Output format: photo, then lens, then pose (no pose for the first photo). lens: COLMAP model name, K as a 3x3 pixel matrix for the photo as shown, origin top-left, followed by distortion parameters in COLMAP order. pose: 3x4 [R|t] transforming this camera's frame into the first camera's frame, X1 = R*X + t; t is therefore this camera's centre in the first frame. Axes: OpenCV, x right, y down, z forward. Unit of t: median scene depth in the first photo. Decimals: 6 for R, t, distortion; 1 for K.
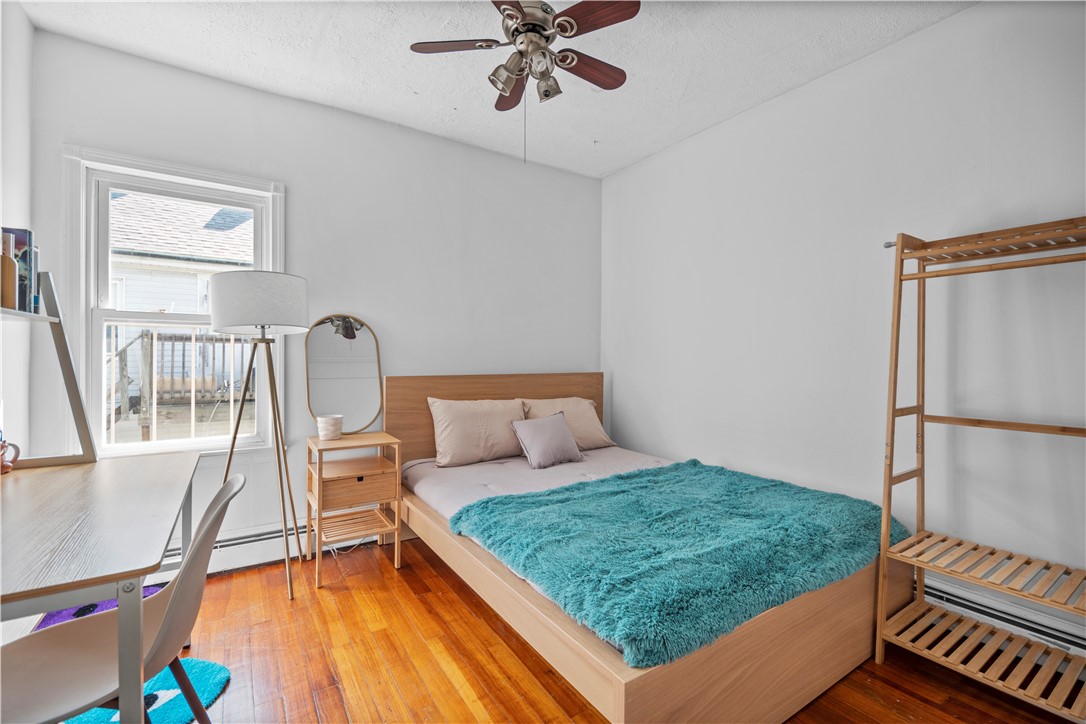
lens RADIAL K [[485.7, 0, 540.3], [0, 485.7, 365.3], [0, 0, 1]] dist [-0.003786, 0.001242]
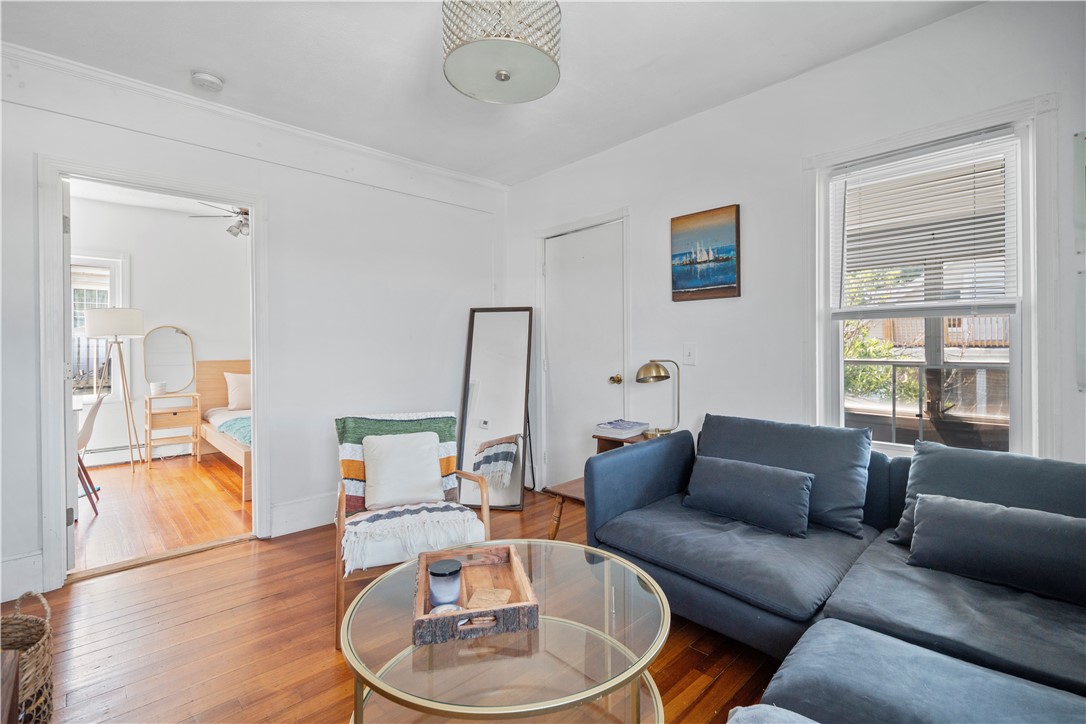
lens RADIAL K [[485.7, 0, 546.2], [0, 485.7, 354.8], [0, 0, 1]] dist [-0.003786, 0.001242]
pose [[0.979485, -0.005578, 0.201439, 0.635871], [0.006047, 0.999980, -0.001713, 0.011901], [-0.201425, 0.002896, 0.979500, -1.094885]]
